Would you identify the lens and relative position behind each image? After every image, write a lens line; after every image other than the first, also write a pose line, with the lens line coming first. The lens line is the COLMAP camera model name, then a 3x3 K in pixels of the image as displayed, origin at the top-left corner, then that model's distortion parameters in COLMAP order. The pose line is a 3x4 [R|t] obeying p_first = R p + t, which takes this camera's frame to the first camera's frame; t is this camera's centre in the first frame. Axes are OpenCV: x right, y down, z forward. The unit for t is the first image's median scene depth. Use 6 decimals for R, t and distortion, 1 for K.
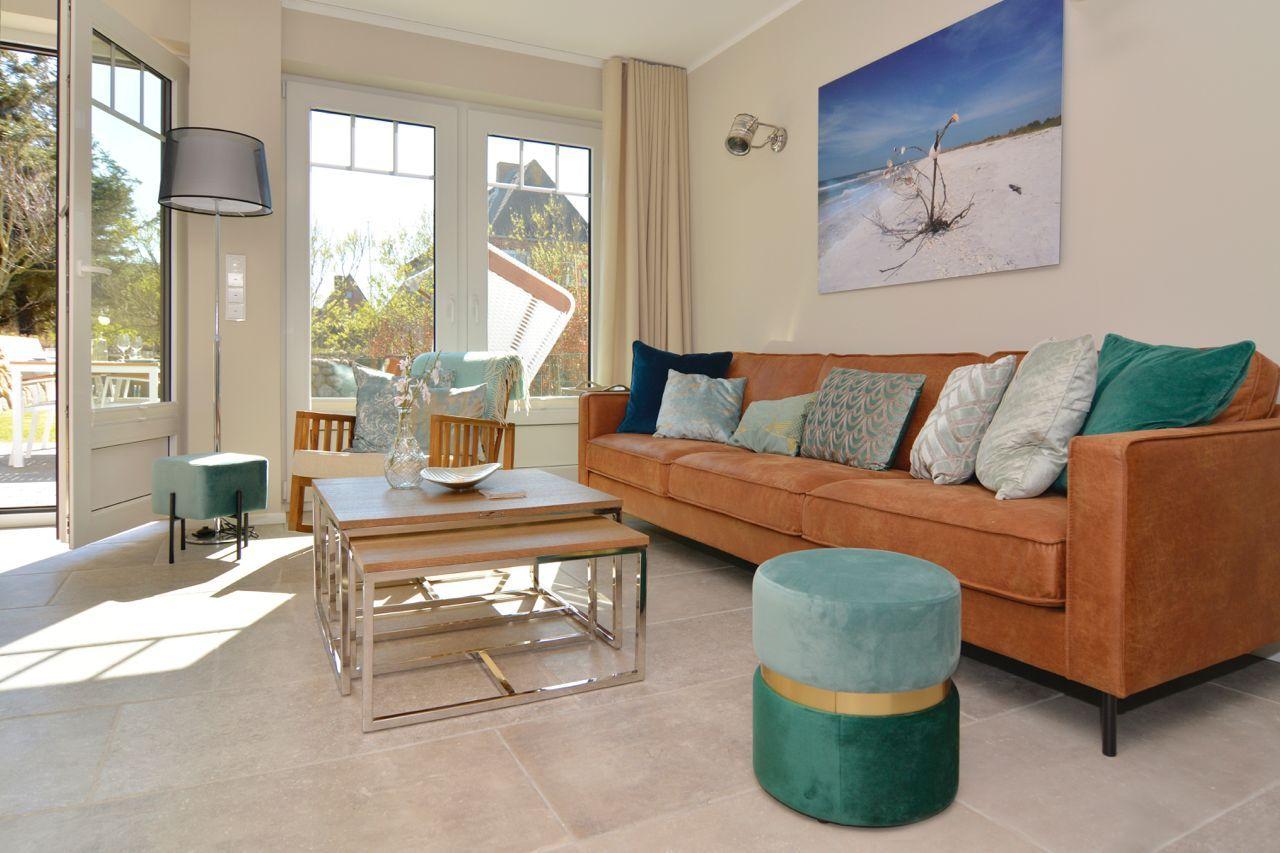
lens RADIAL K [[817.9, 0, 638.2], [0, 817.9, 384.0], [0, 0, 1]] dist [0.005902, -0.023494]
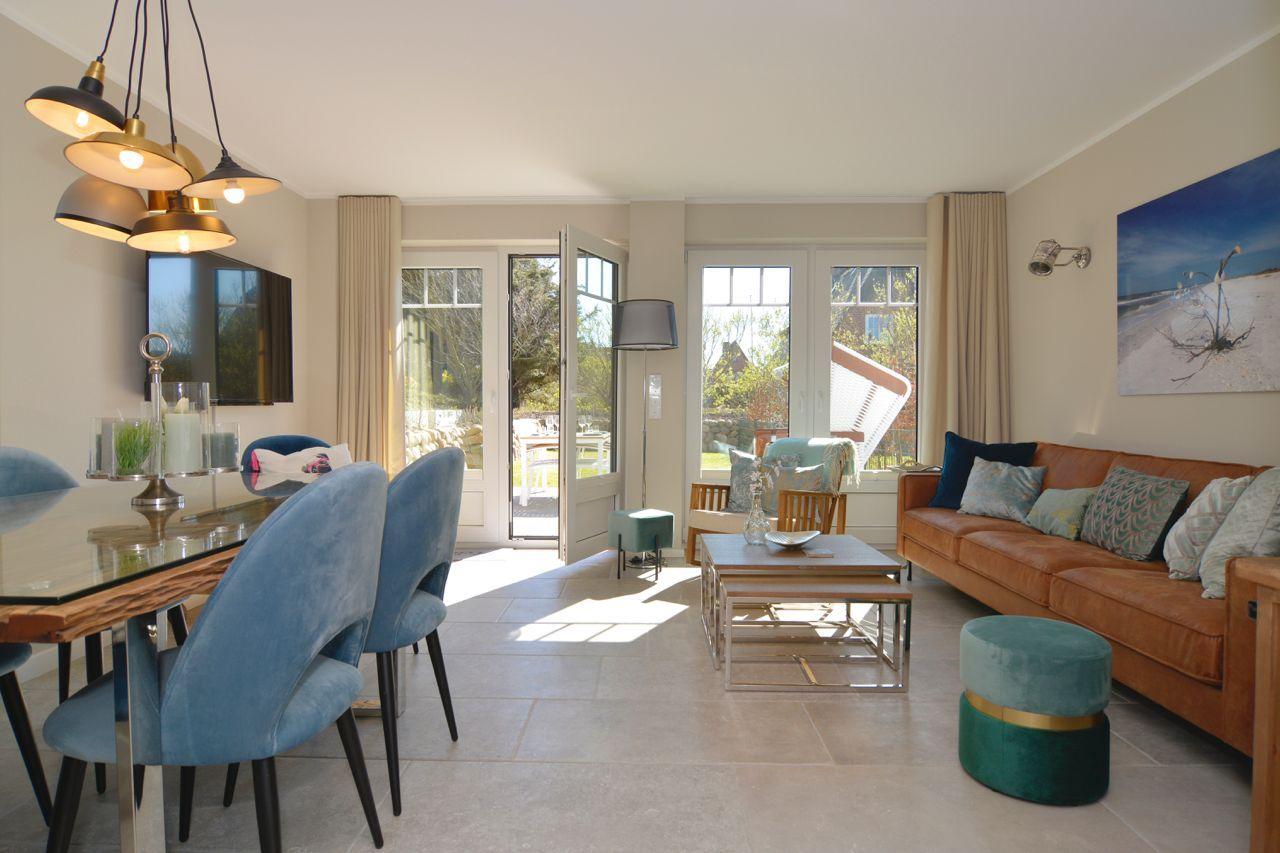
lens RADIAL K [[731.0, 0, 626.2], [0, 731.0, 431.0], [0, 0, 1]] dist [-0.013611, -0.011654]
pose [[0.883906, 0.008979, -0.467578, 0.115482], [-0.007960, 0.999960, 0.004154, -0.077969], [0.467597, 0.000050, 0.883942, -0.275345]]
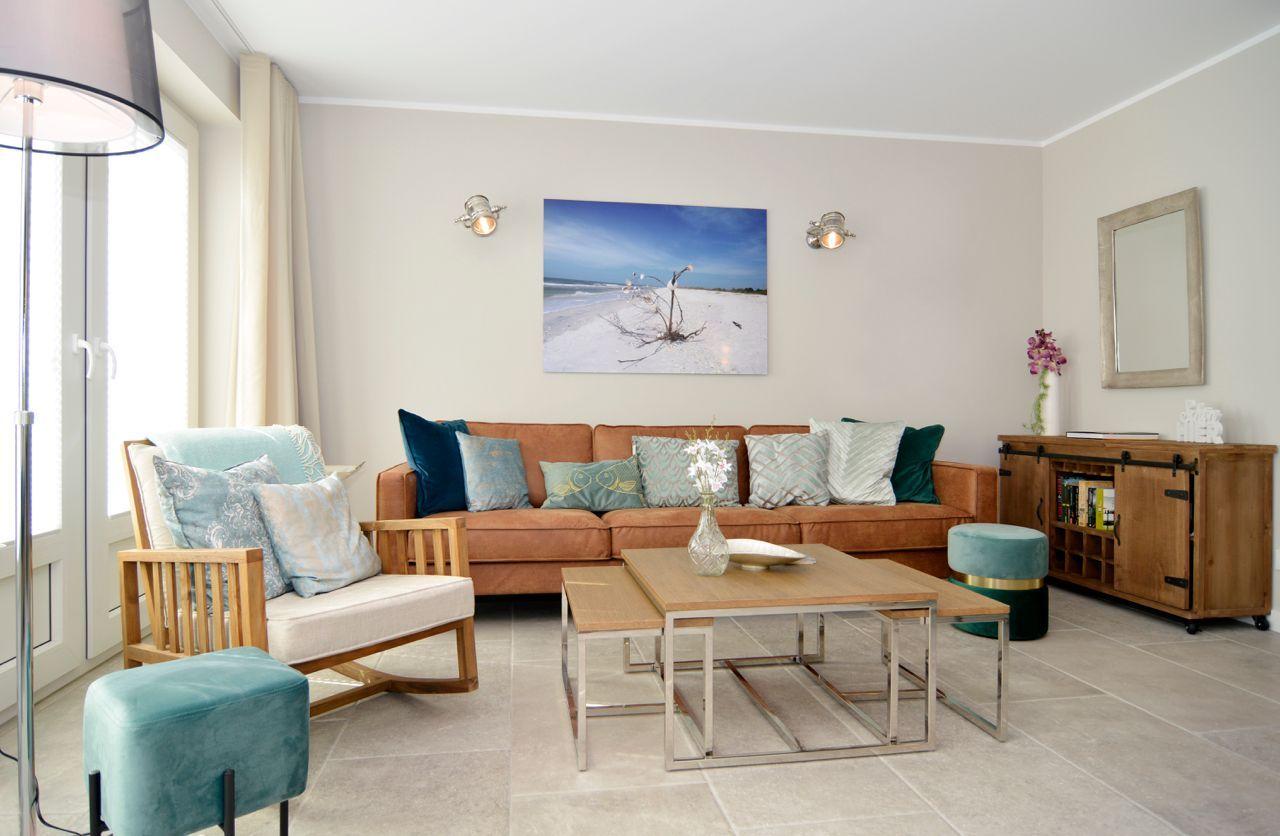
lens RADIAL K [[764.6, 0, 616.1], [0, 764.6, 395.0], [0, 0, 1]] dist [-0.013872, 0.000384]
pose [[0.296512, 0.011004, 0.954966, -1.046022], [0.022067, 0.999588, -0.018370, -0.072463], [-0.954774, 0.026521, 0.296147, 0.758667]]
